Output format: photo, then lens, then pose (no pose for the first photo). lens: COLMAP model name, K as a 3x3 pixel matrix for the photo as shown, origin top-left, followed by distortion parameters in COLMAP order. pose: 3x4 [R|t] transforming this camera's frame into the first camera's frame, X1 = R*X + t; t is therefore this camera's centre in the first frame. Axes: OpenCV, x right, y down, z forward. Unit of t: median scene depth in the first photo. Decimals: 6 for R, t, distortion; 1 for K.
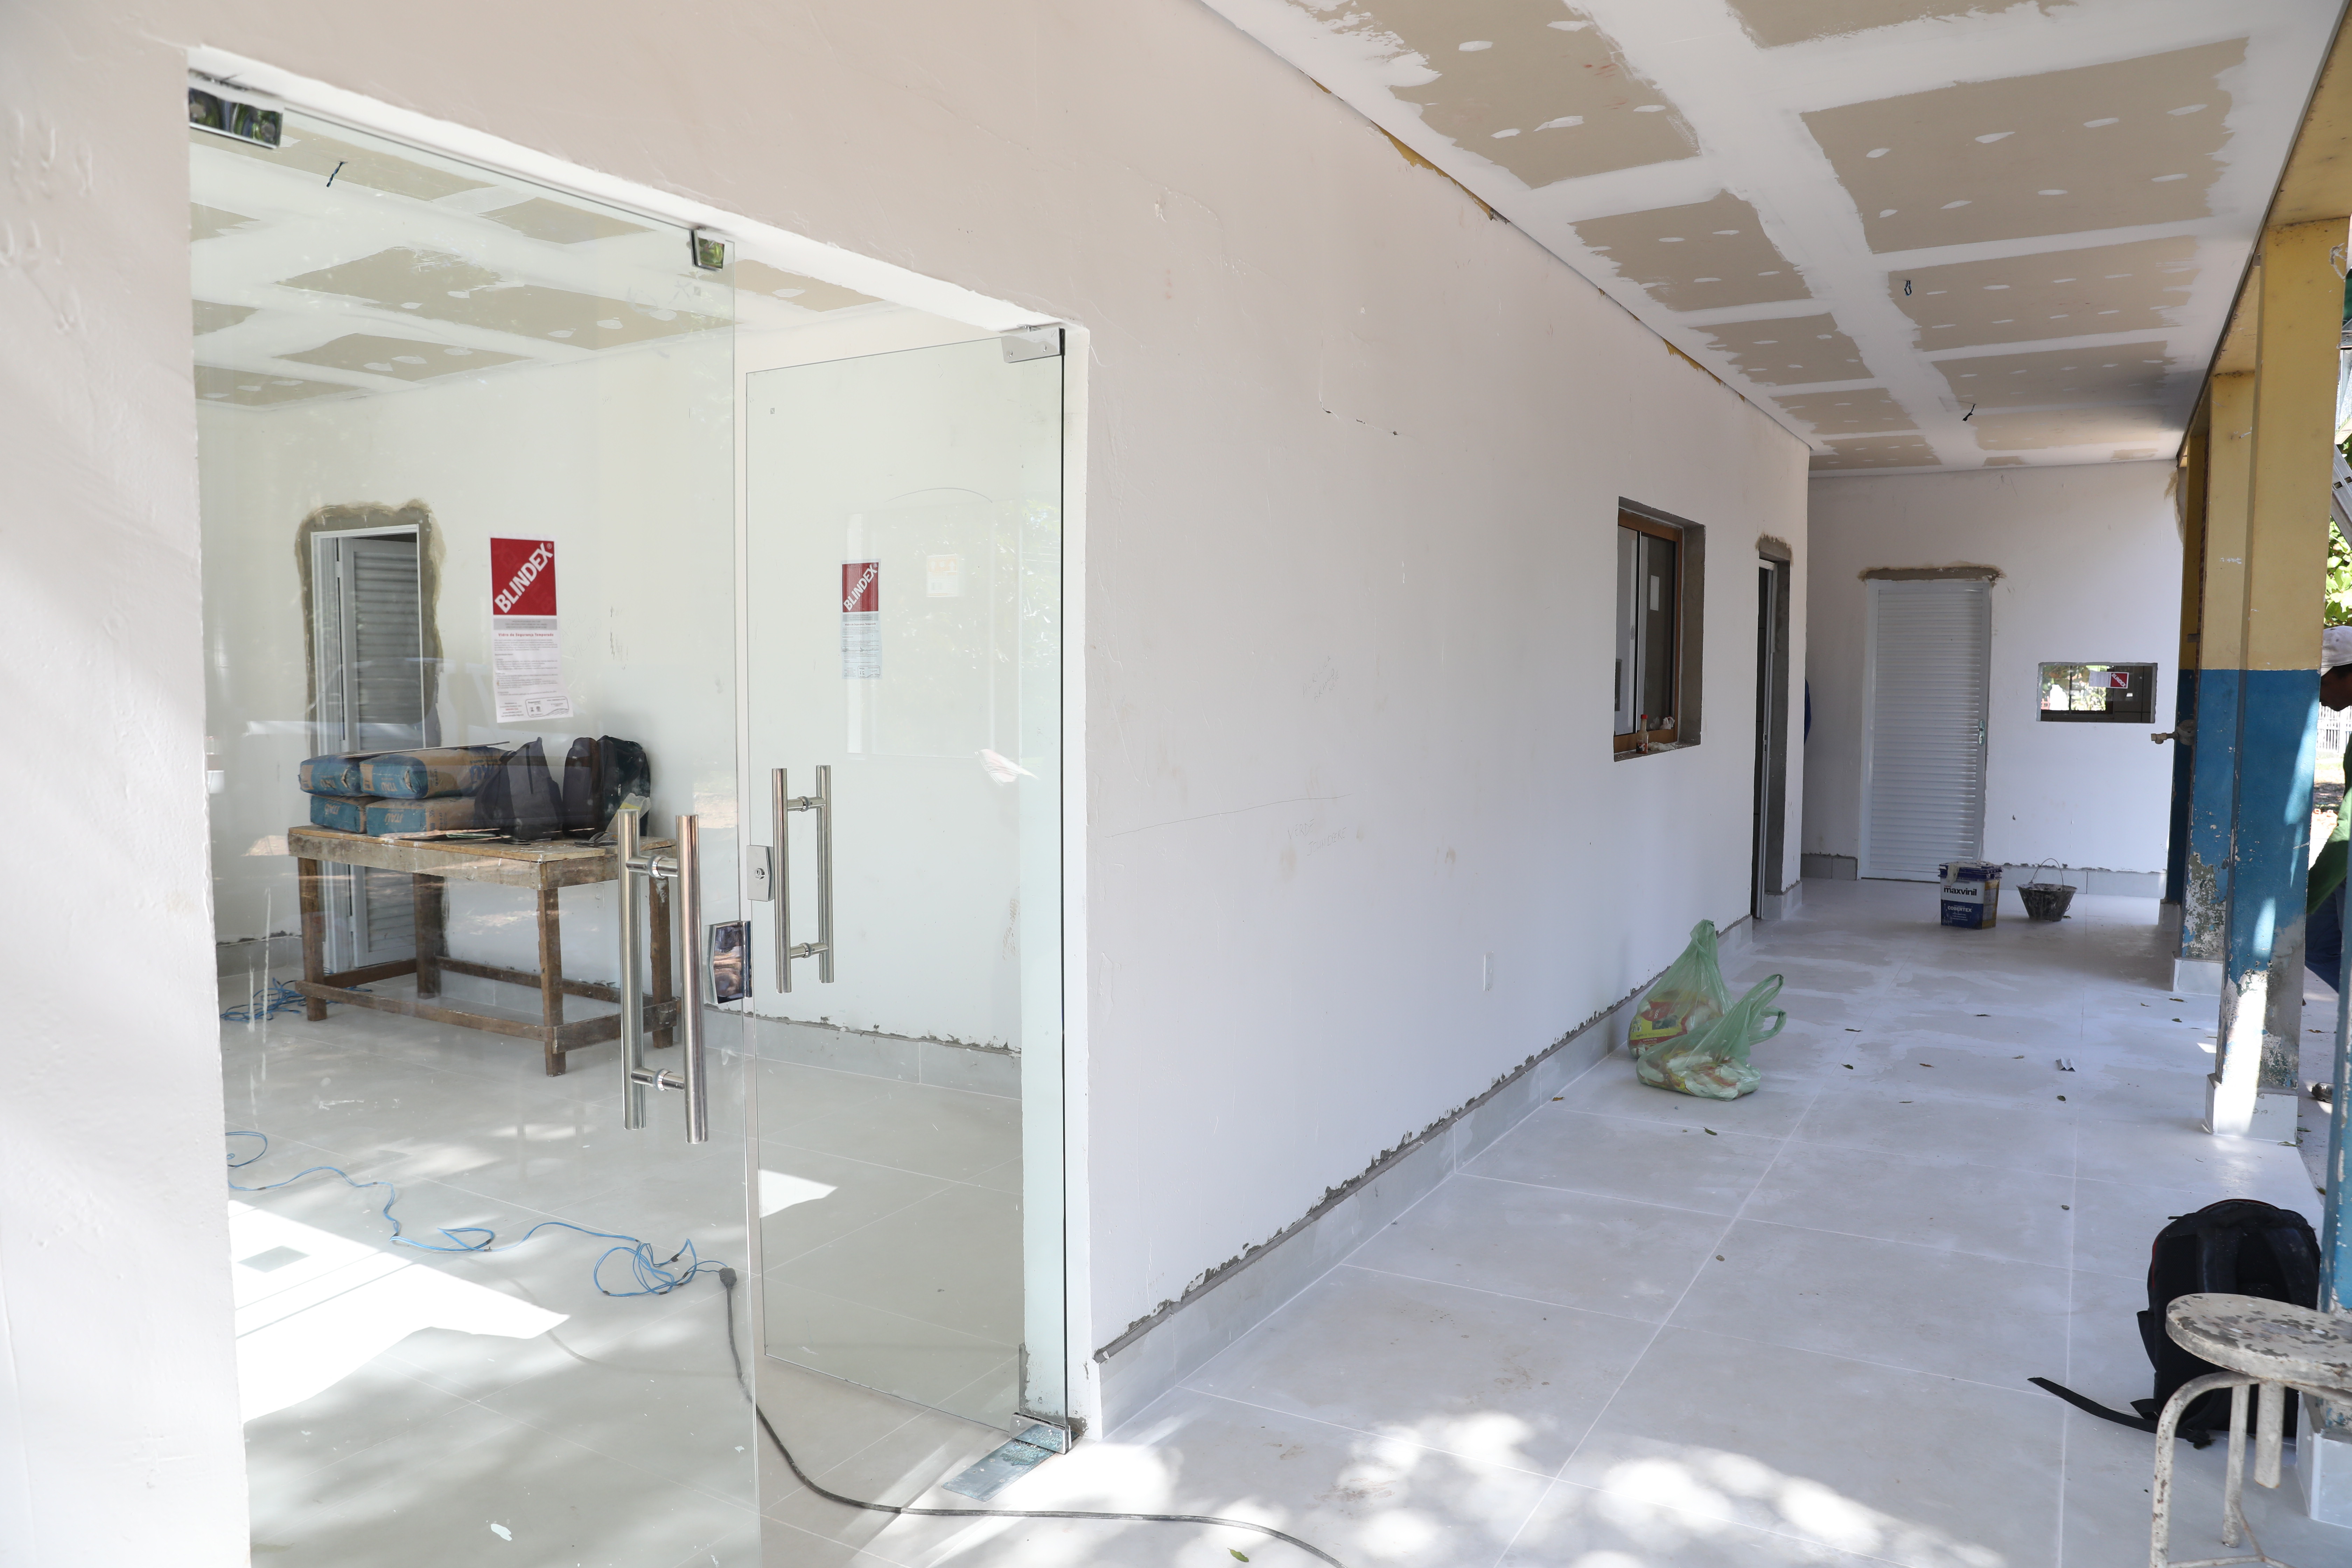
lens RADIAL K [[1599.3, 0, 1168.4], [0, 1599.3, 783.2], [0, 0, 1]] dist [-0.112147, 0.086320]
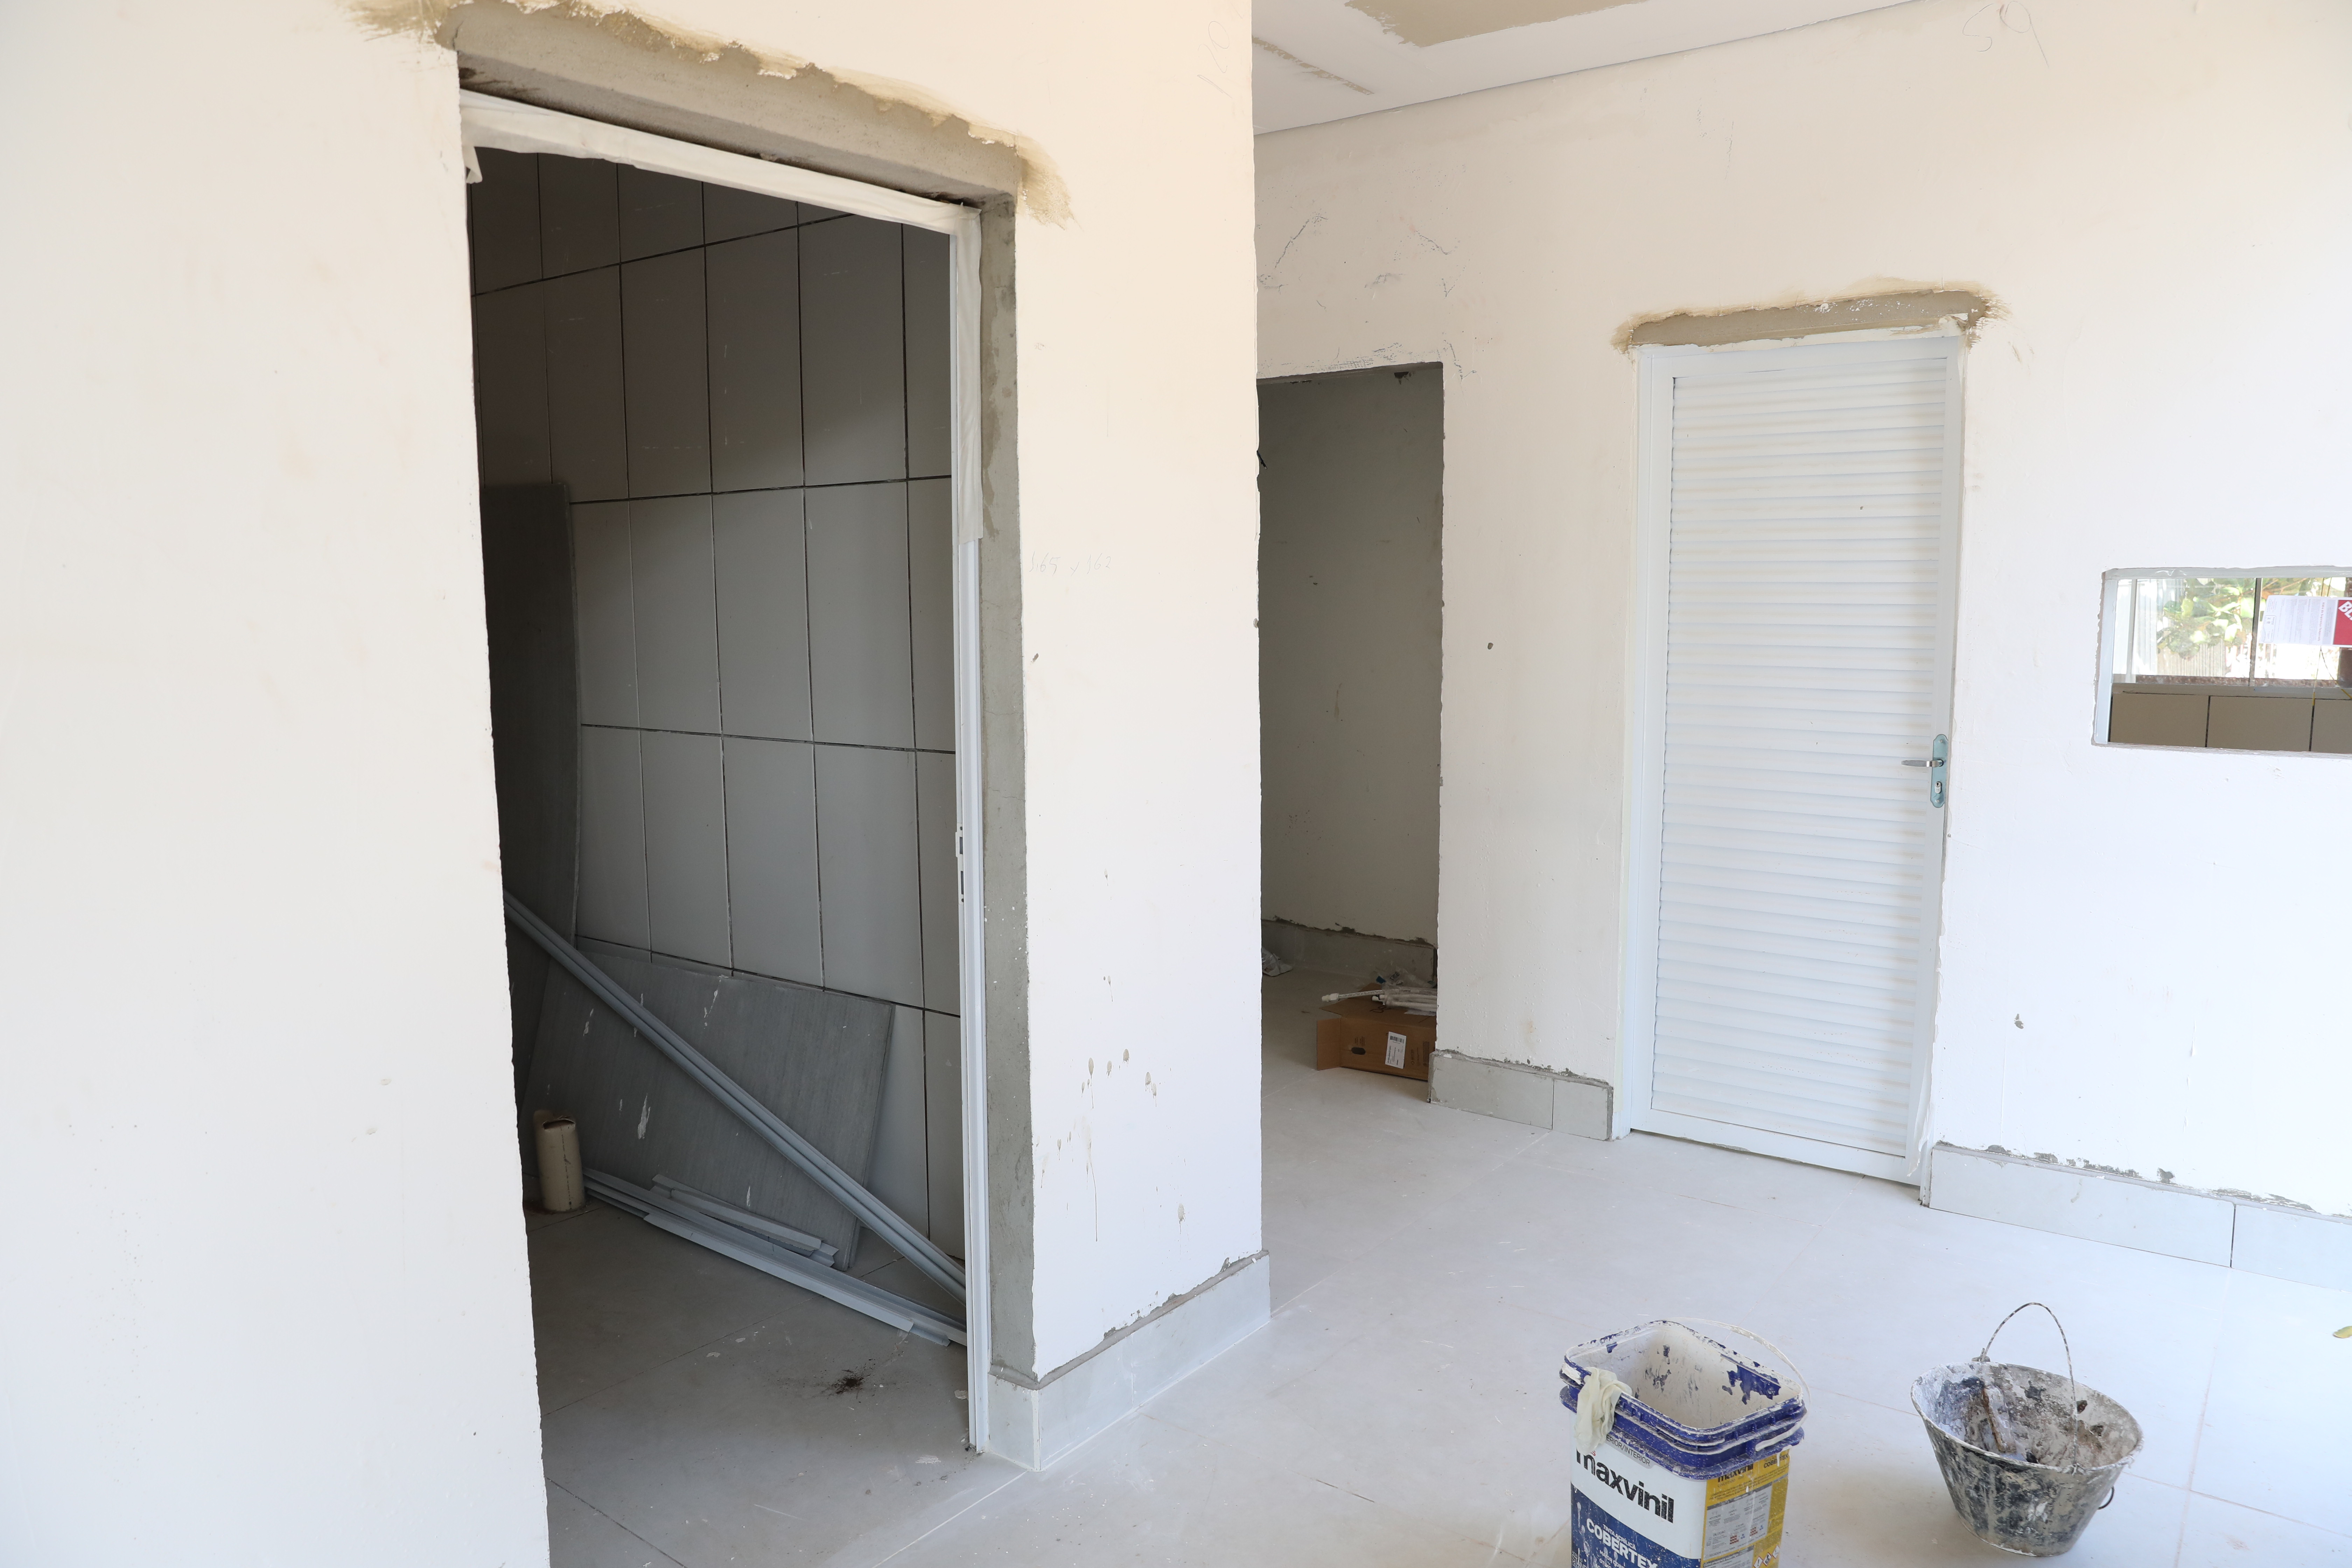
lens RADIAL K [[1588.7, 0, 1167.0], [0, 1588.7, 786.3], [0, 0, 1]] dist [-0.112129, 0.083675]
pose [[0.992794, 0.006173, -0.119676, 0.713290], [0.000480, 0.998459, 0.055485, -0.088852], [0.119834, -0.055142, 0.991261, 1.154541]]
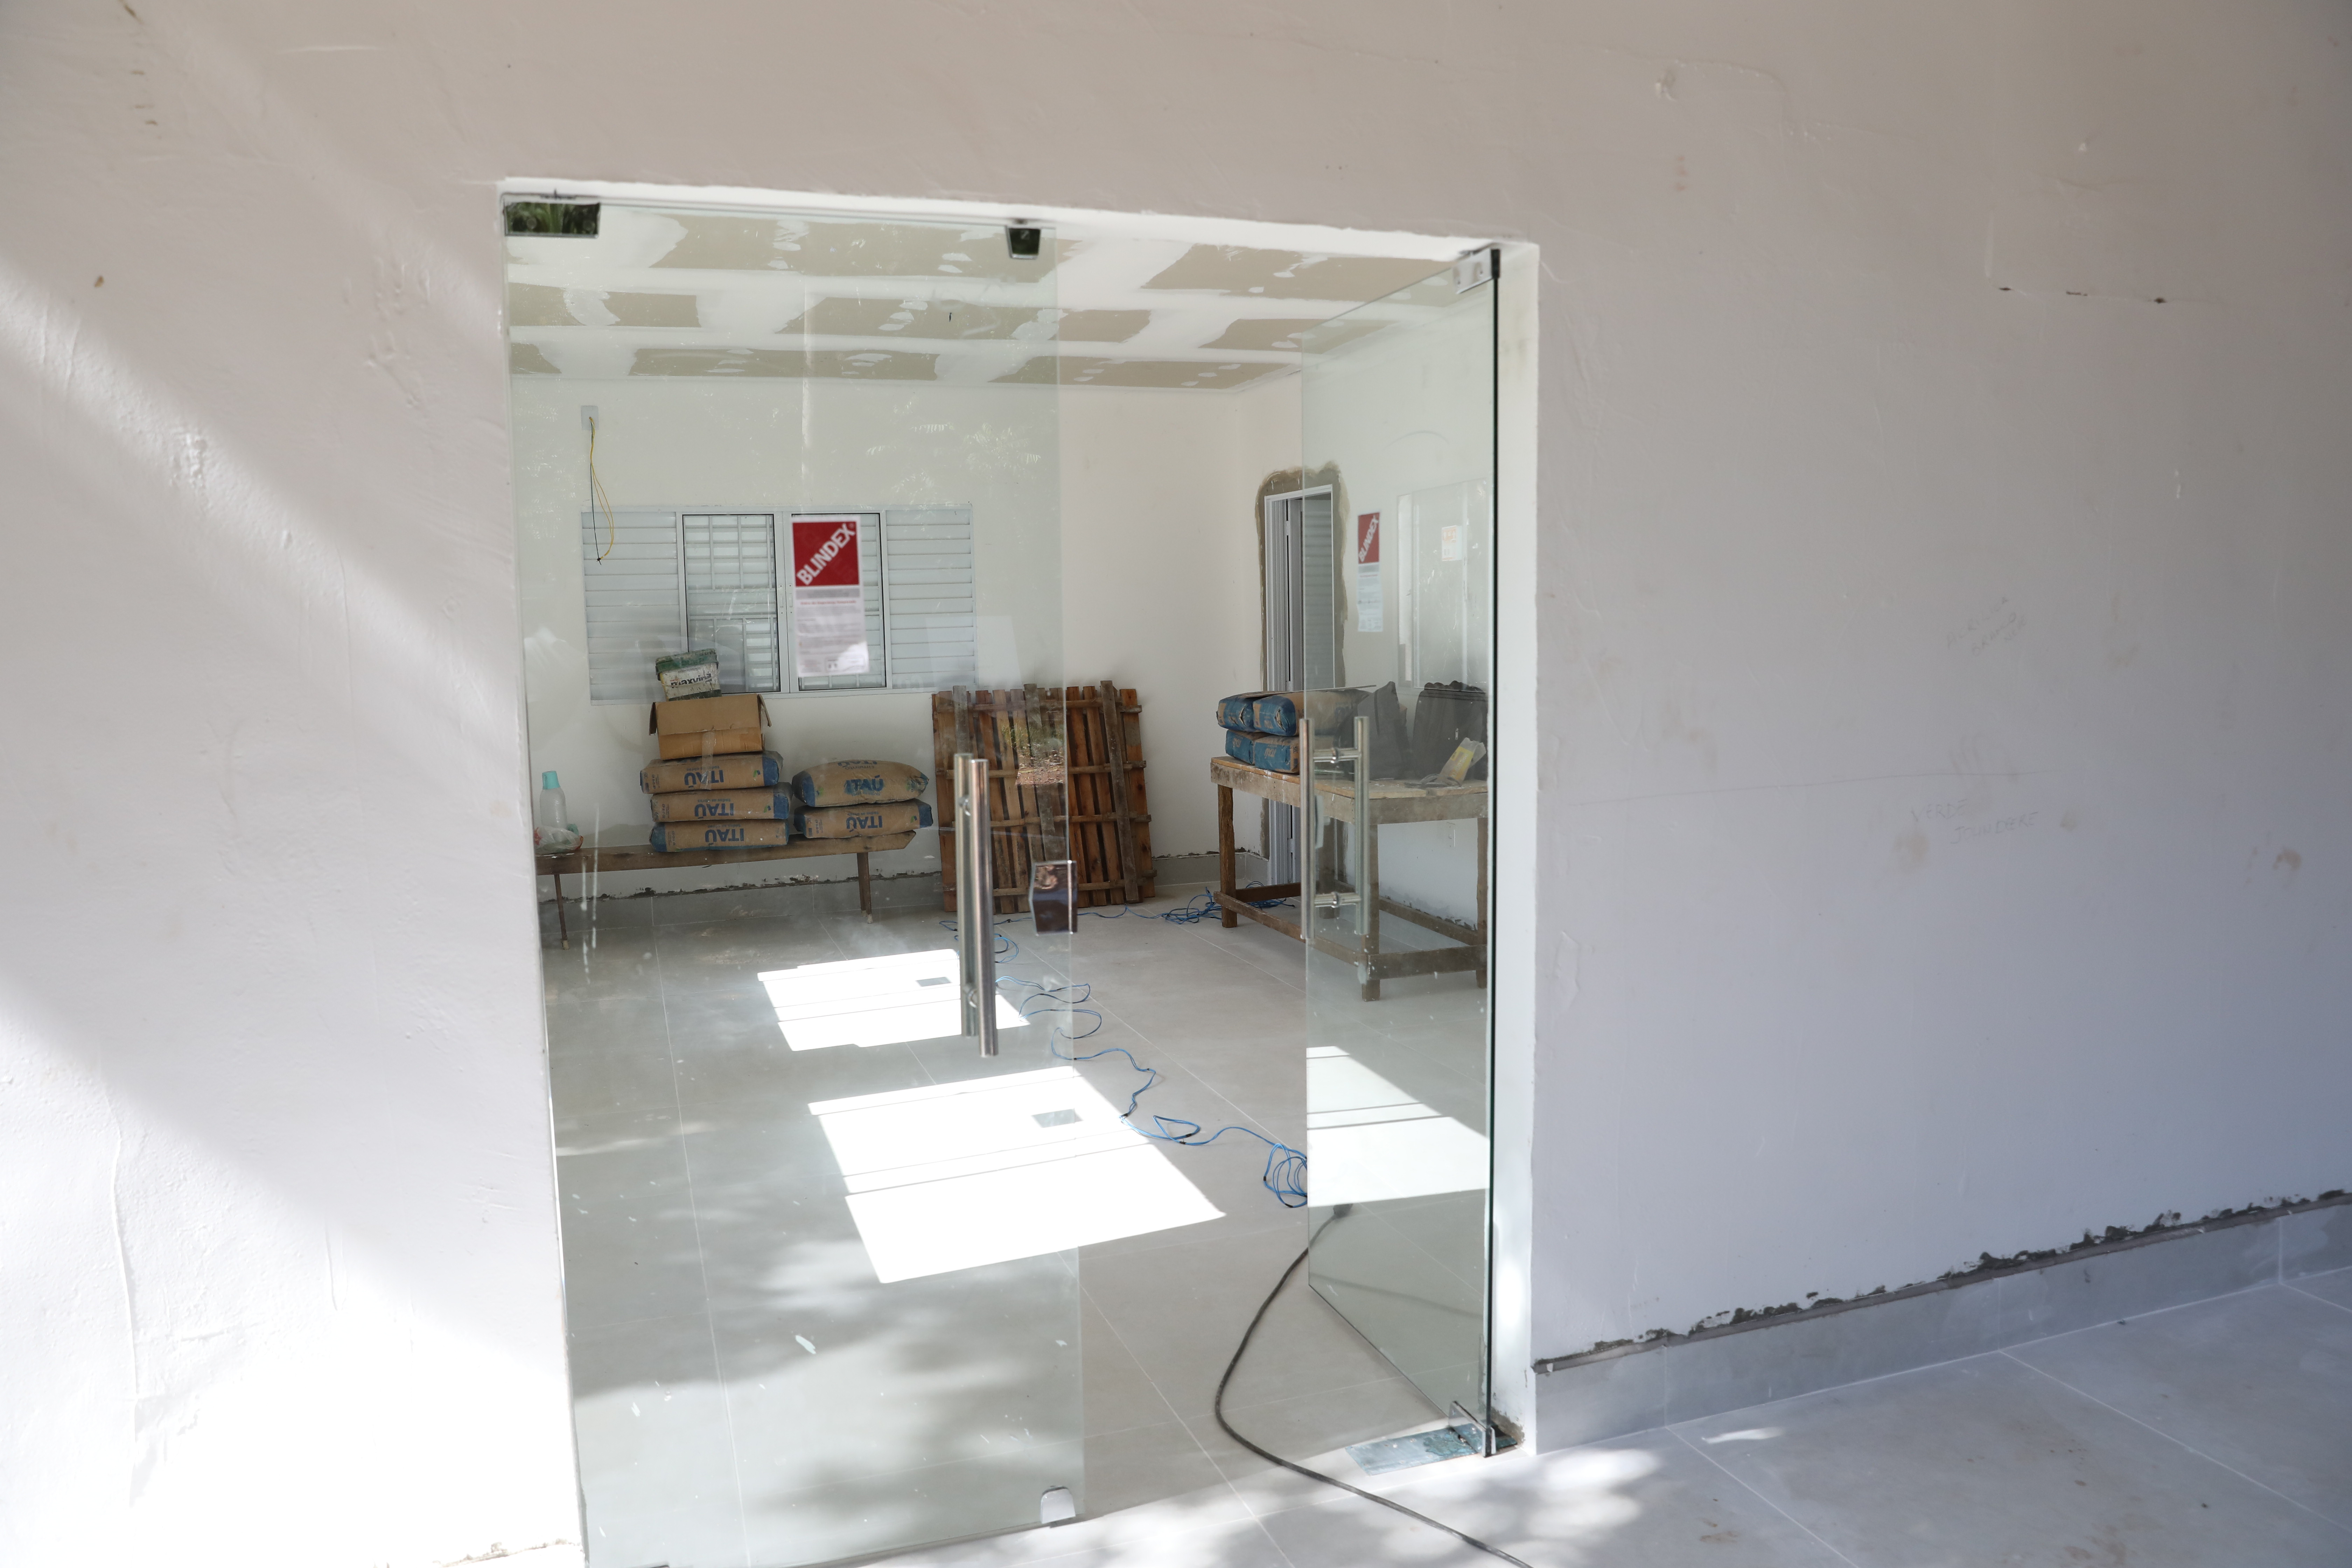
lens RADIAL K [[1608.7, 0, 1169.7], [0, 1608.7, 782.4], [0, 0, 1]] dist [-0.109308, 0.087147]
pose [[0.763231, 0.051052, -0.644105, 0.196601], [-0.028137, 0.998554, 0.045804, -0.007532], [0.645513, -0.016836, 0.763564, 0.085641]]
